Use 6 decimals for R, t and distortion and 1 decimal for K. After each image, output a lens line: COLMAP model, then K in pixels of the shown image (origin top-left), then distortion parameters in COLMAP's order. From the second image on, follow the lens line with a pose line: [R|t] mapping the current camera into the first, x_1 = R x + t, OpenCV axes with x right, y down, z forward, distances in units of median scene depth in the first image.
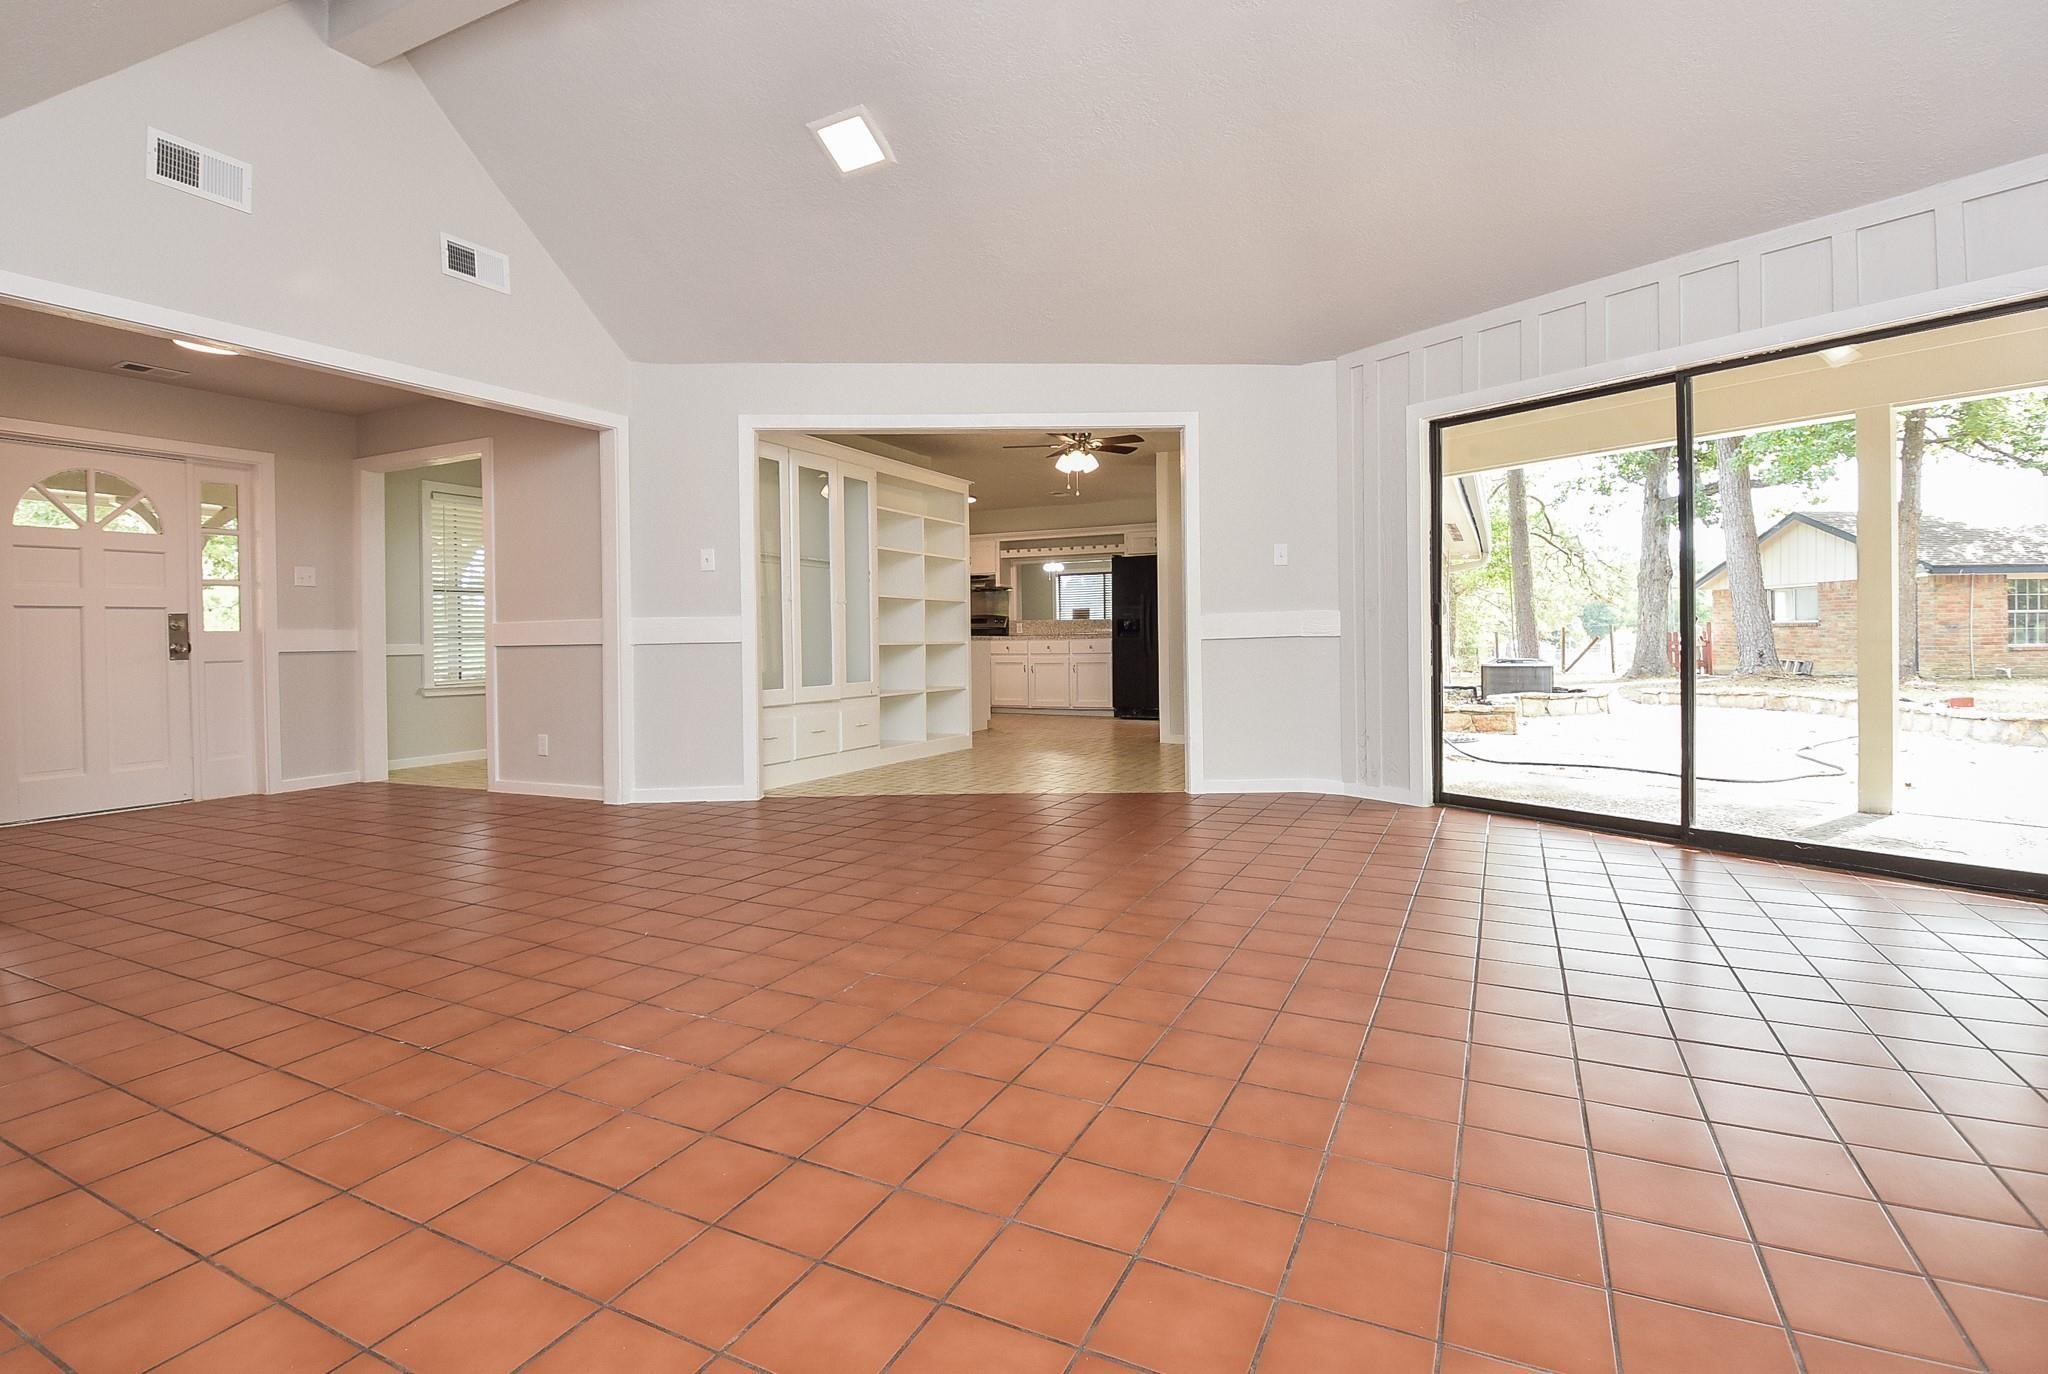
lens RADIAL K [[964.7, 0, 1014.4], [0, 964.7, 676.4], [0, 0, 1]] dist [0.000937, -0.012276]
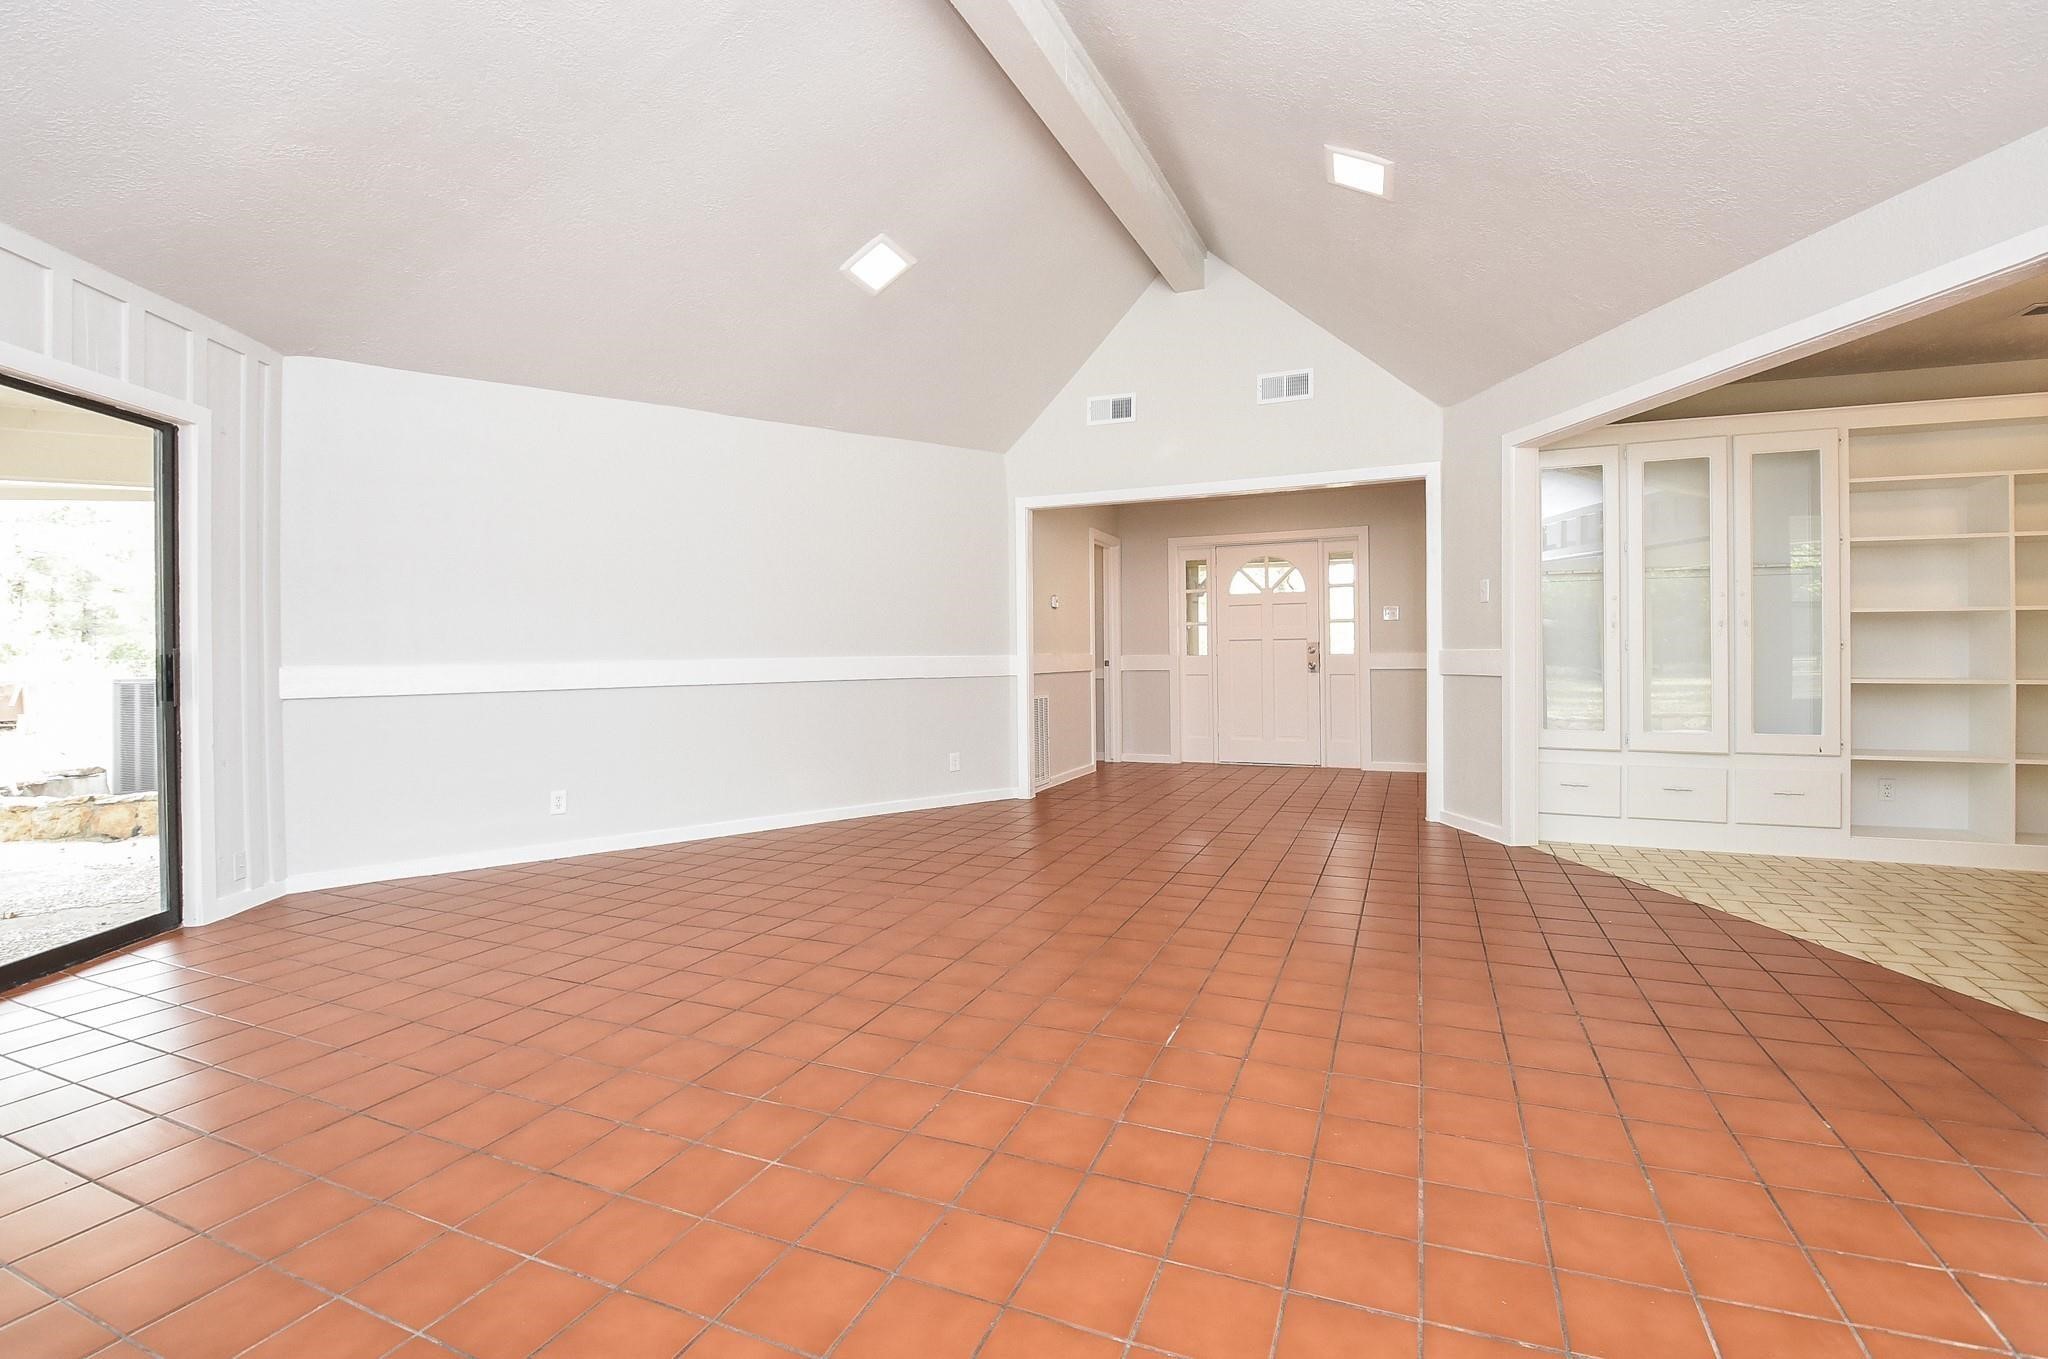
lens RADIAL K [[925.8, 0, 1028.3], [0, 925.8, 656.5], [0, 0, 1]] dist [0.000057, -0.000023]
pose [[0.065241, 0.014527, -0.997764, 0.569463], [-0.033108, 0.999375, 0.012386, -0.047322], [0.997320, 0.032226, 0.065681, 0.464631]]
